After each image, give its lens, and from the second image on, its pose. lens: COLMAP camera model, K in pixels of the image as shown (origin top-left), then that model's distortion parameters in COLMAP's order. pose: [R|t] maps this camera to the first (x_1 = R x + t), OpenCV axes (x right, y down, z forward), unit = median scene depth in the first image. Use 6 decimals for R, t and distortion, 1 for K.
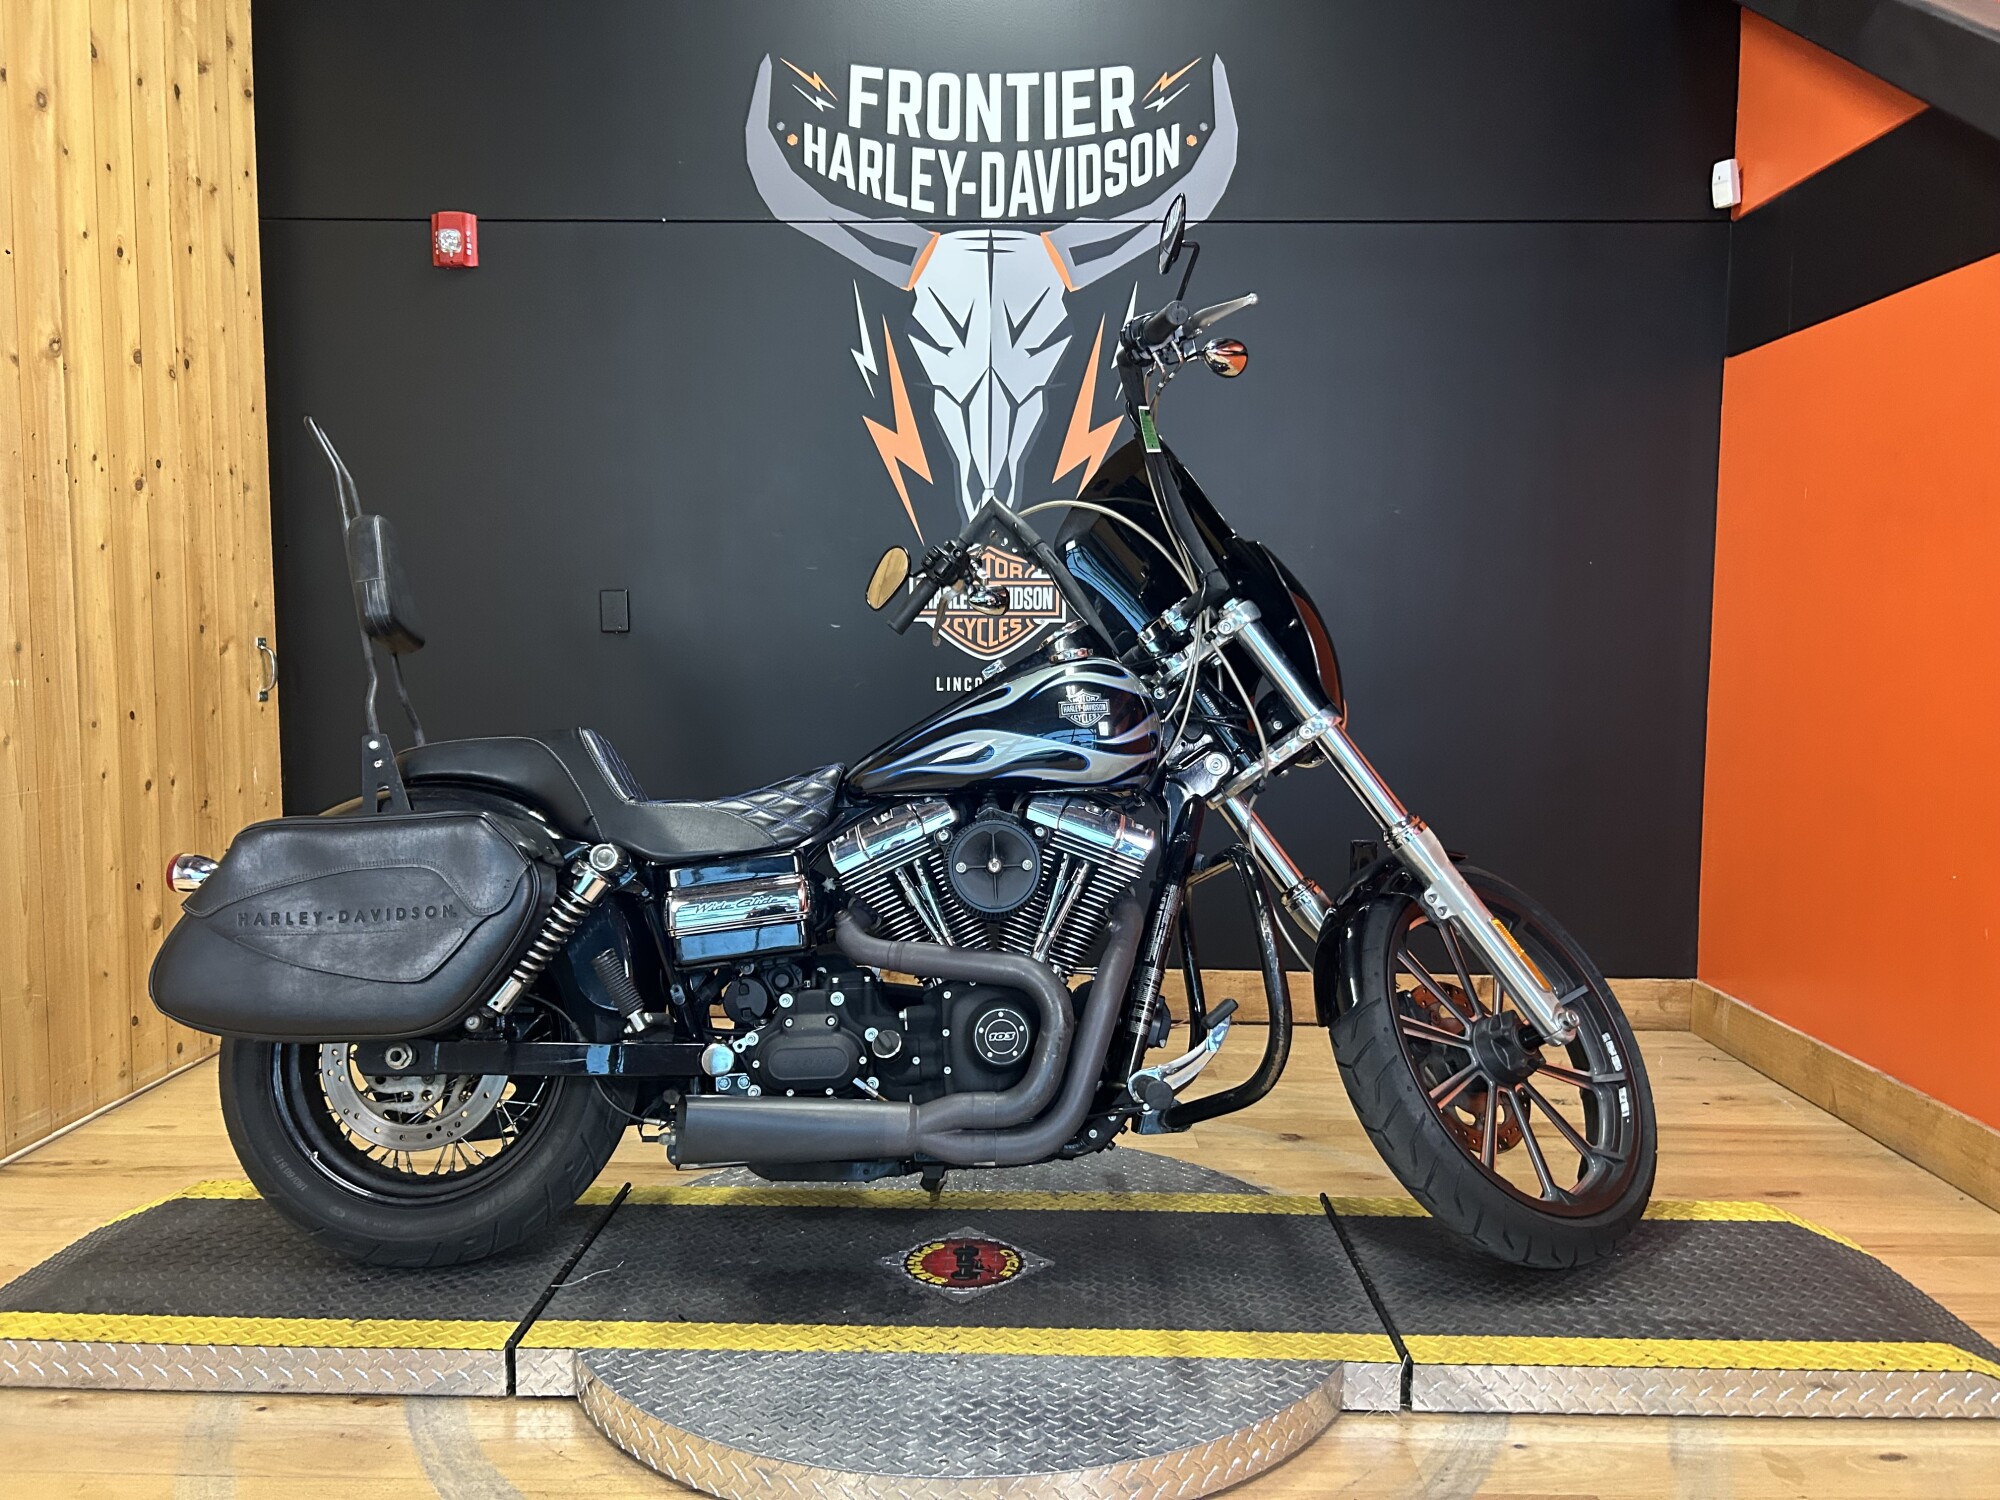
lens RADIAL K [[1520.5, 0, 1003.3], [0, 1520.5, 750.1], [0, 0, 1]] dist [0.031288, -0.049209]
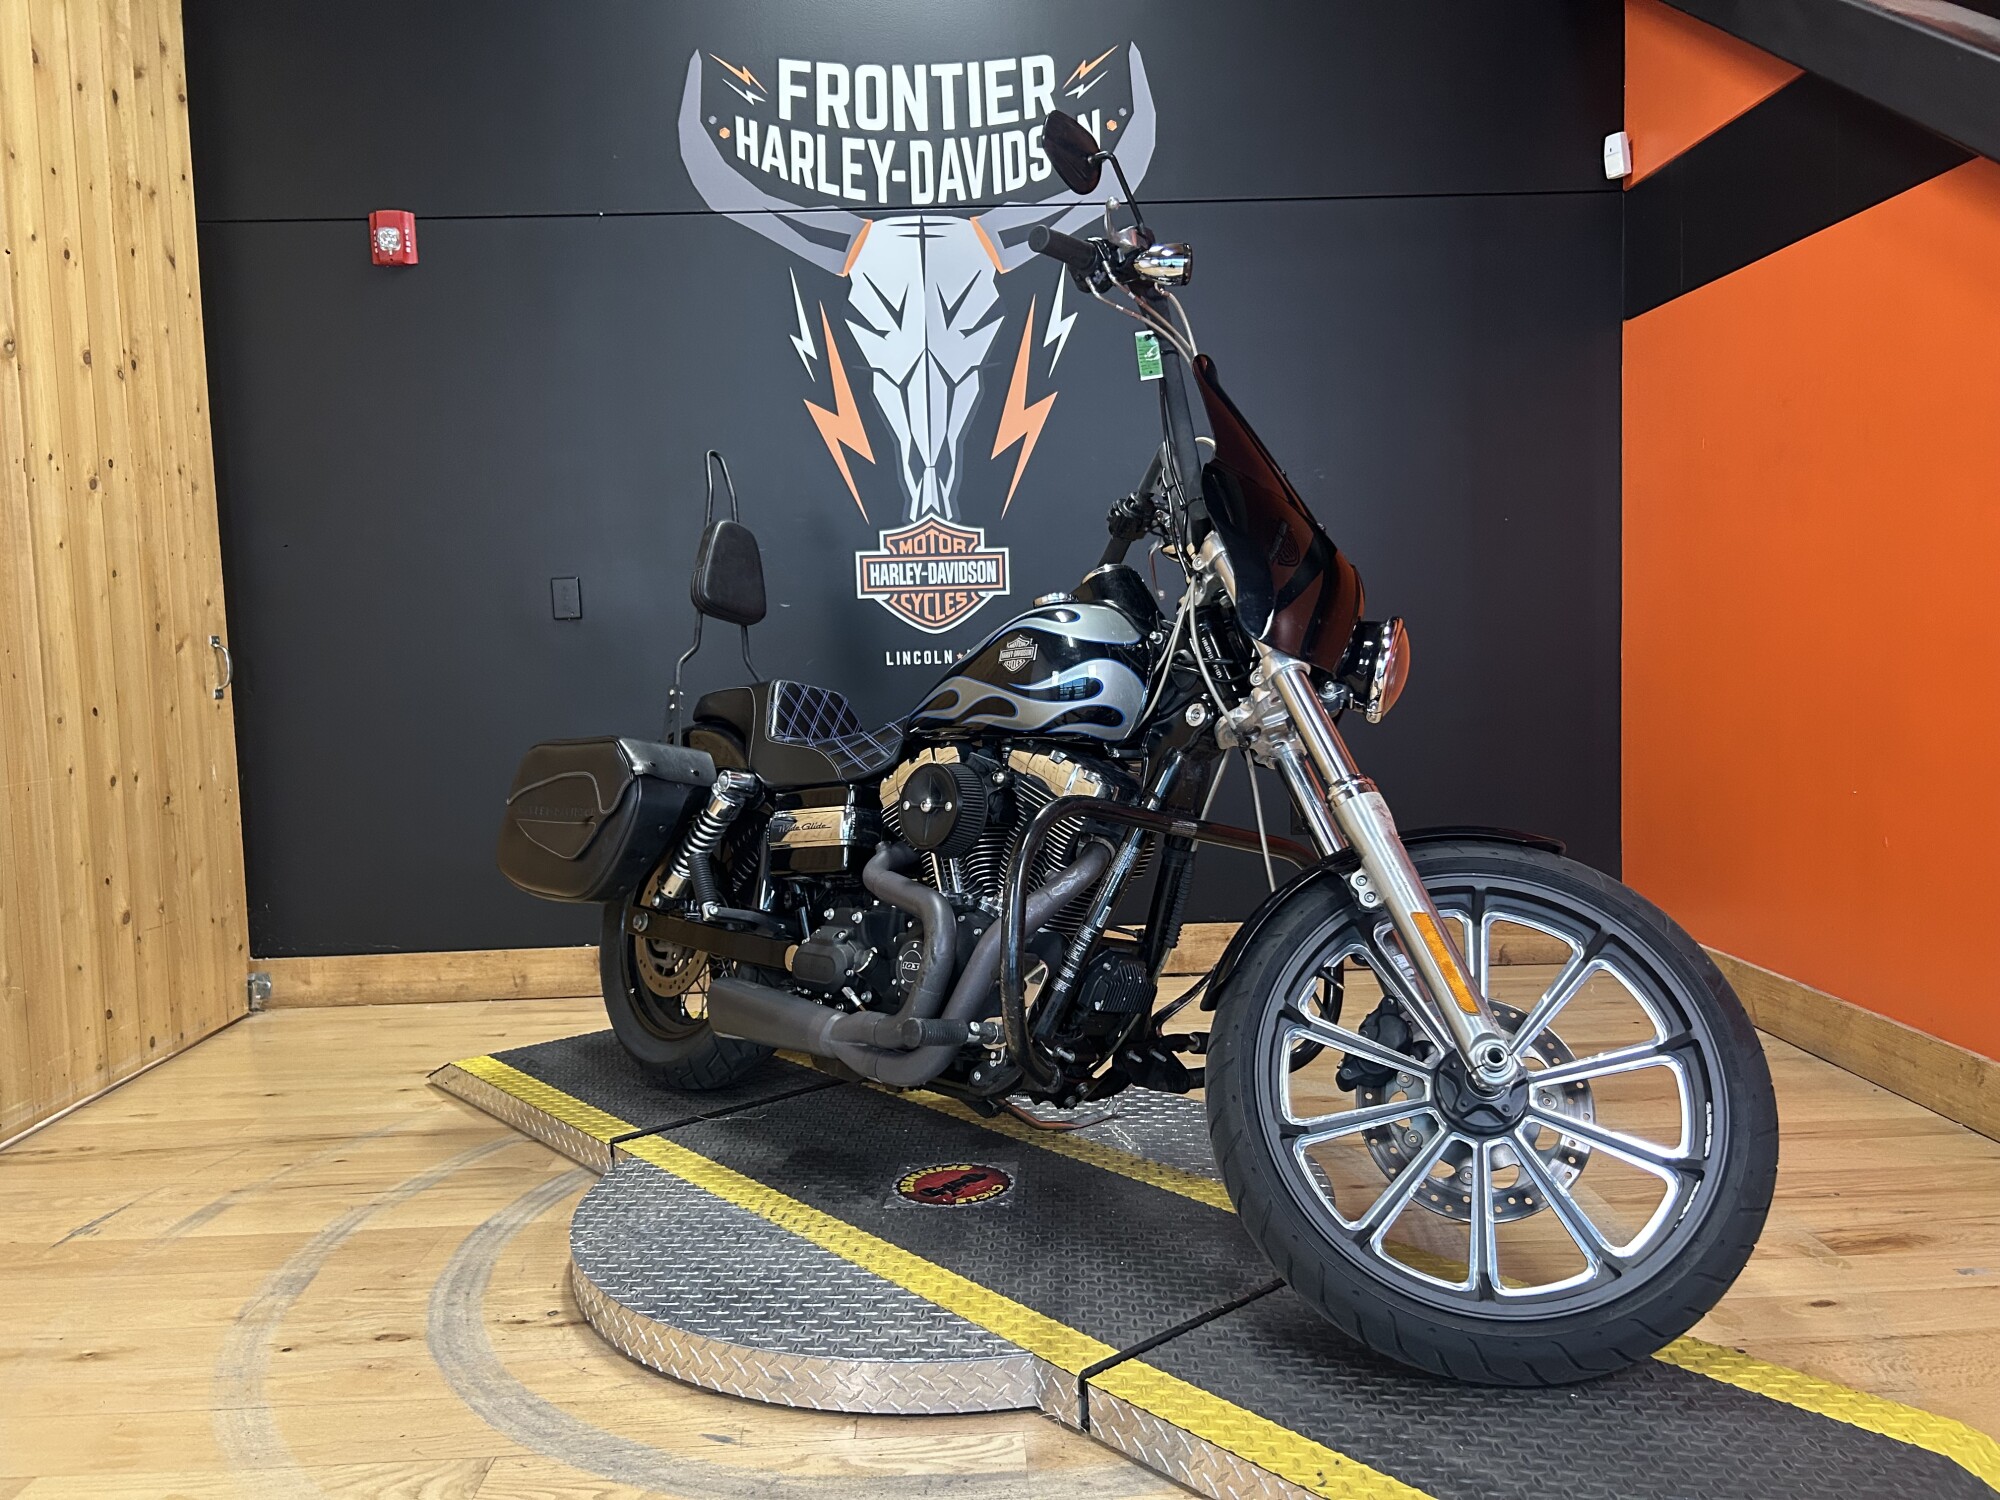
lens RADIAL K [[1520.5, 0, 1000.5], [0, 1520.5, 746.8], [0, 0, 1]] dist [0.031288, -0.049209]
pose [[0.998051, -0.040324, 0.047627, -0.018701], [0.040592, 0.999165, -0.004659, 0.024899], [-0.047399, 0.006583, 0.998854, -0.031127]]
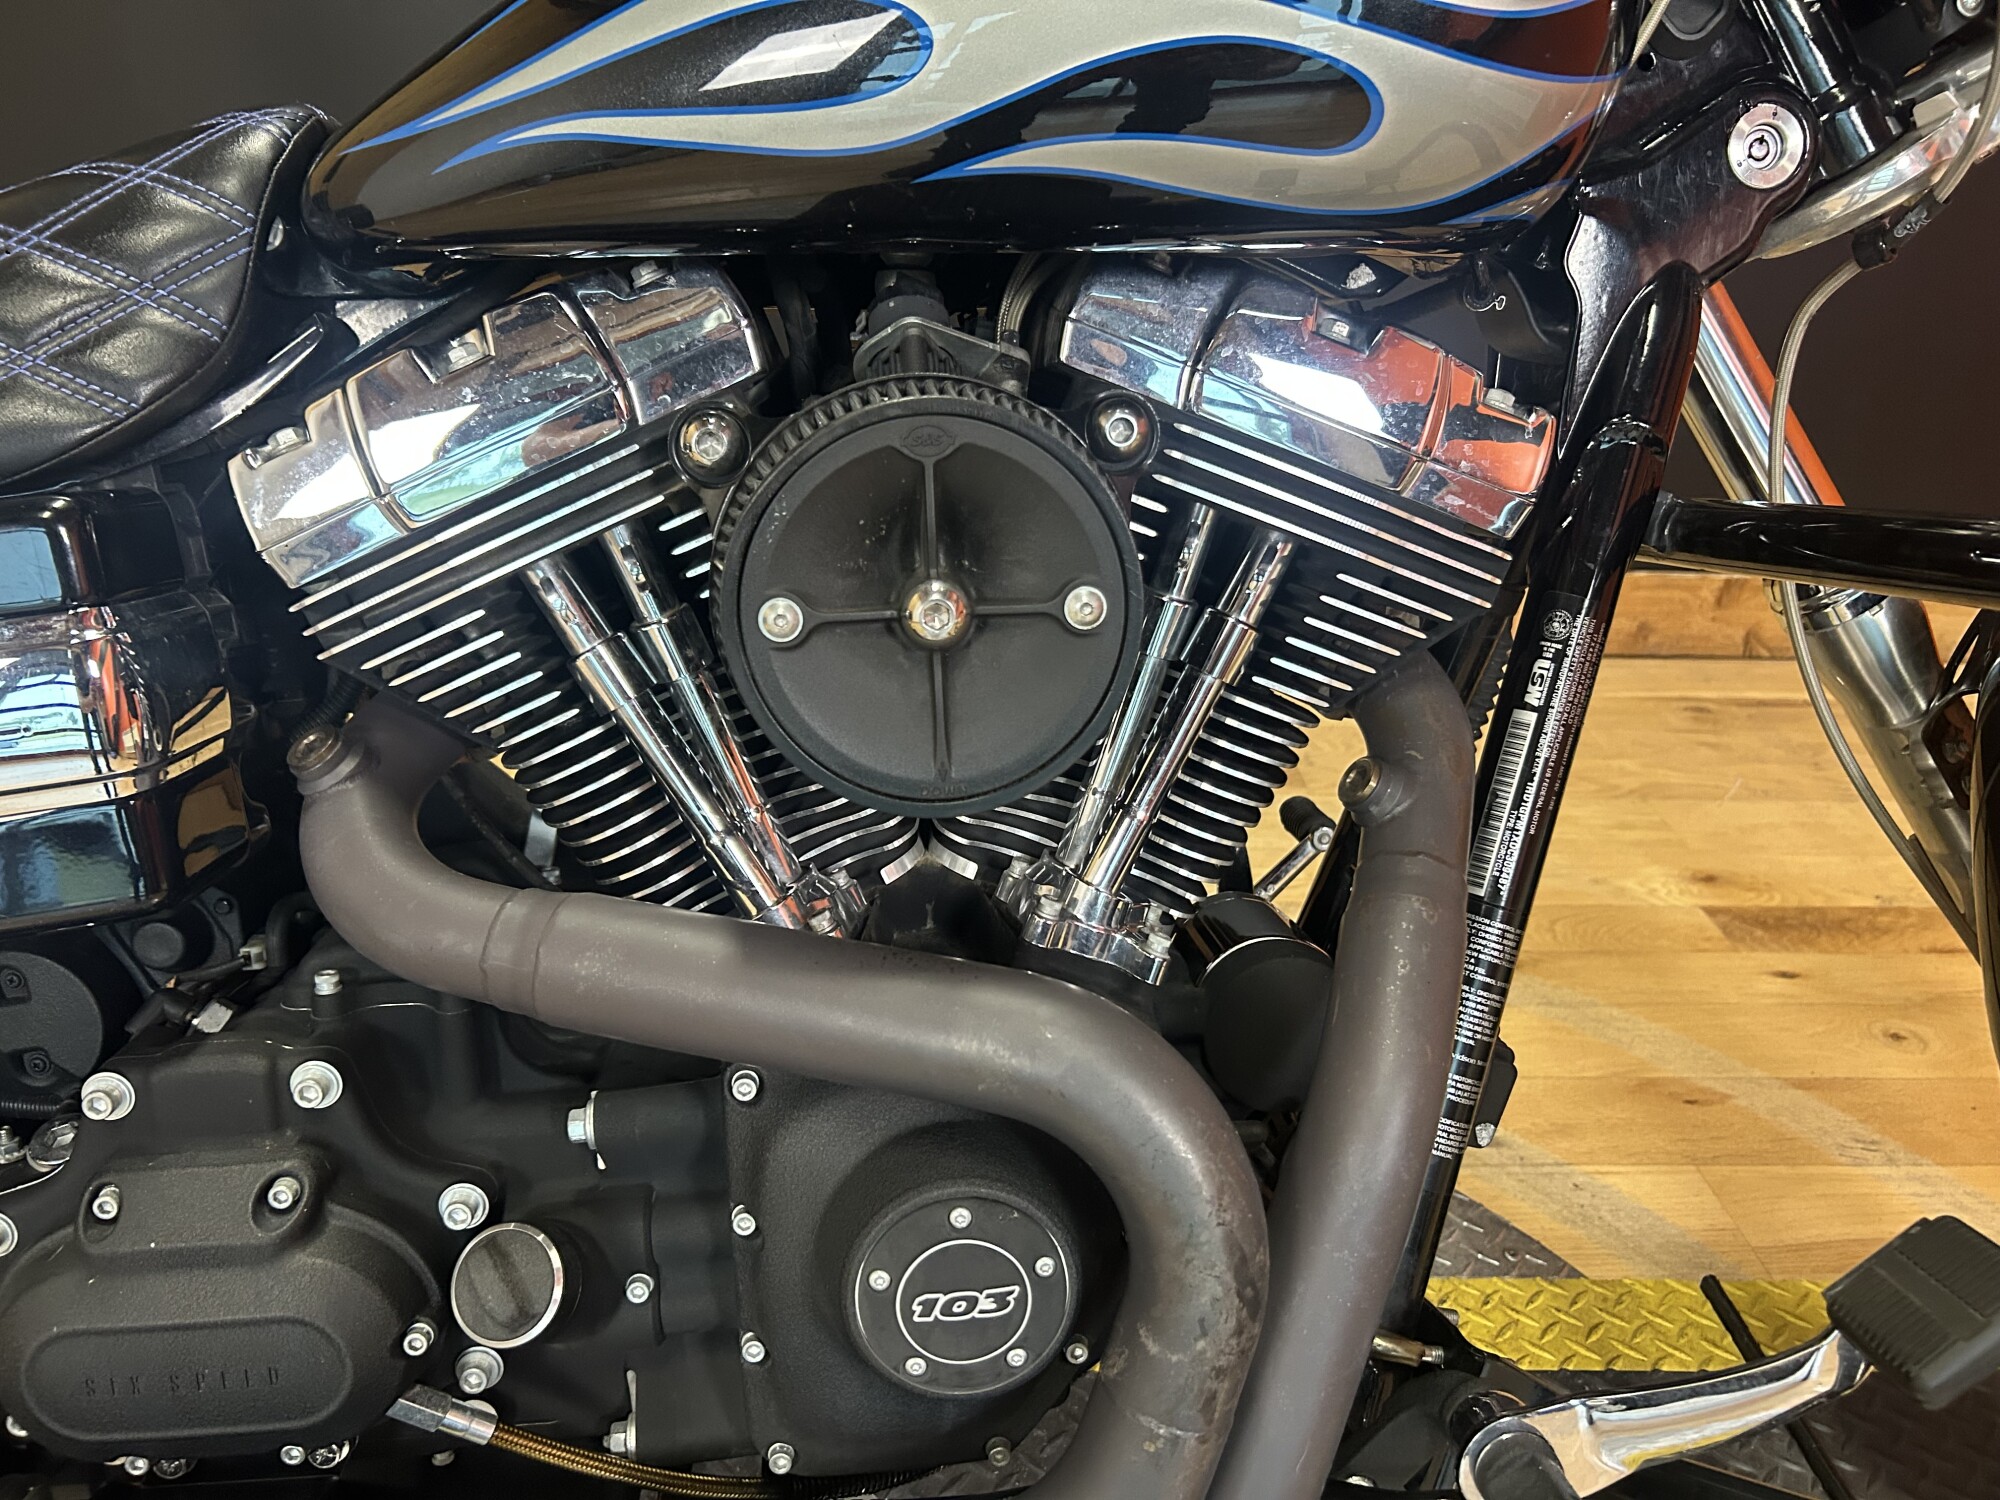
lens RADIAL K [[1520.5, 0, 1006.6], [0, 1520.5, 753.3], [0, 0, 1]] dist [0.031288, -0.049209]
pose [[0.997832, -0.003502, 0.065721, -0.010402], [-0.019534, 0.937827, 0.346552, 0.021127], [-0.062849, -0.347084, 0.935726, 0.839513]]
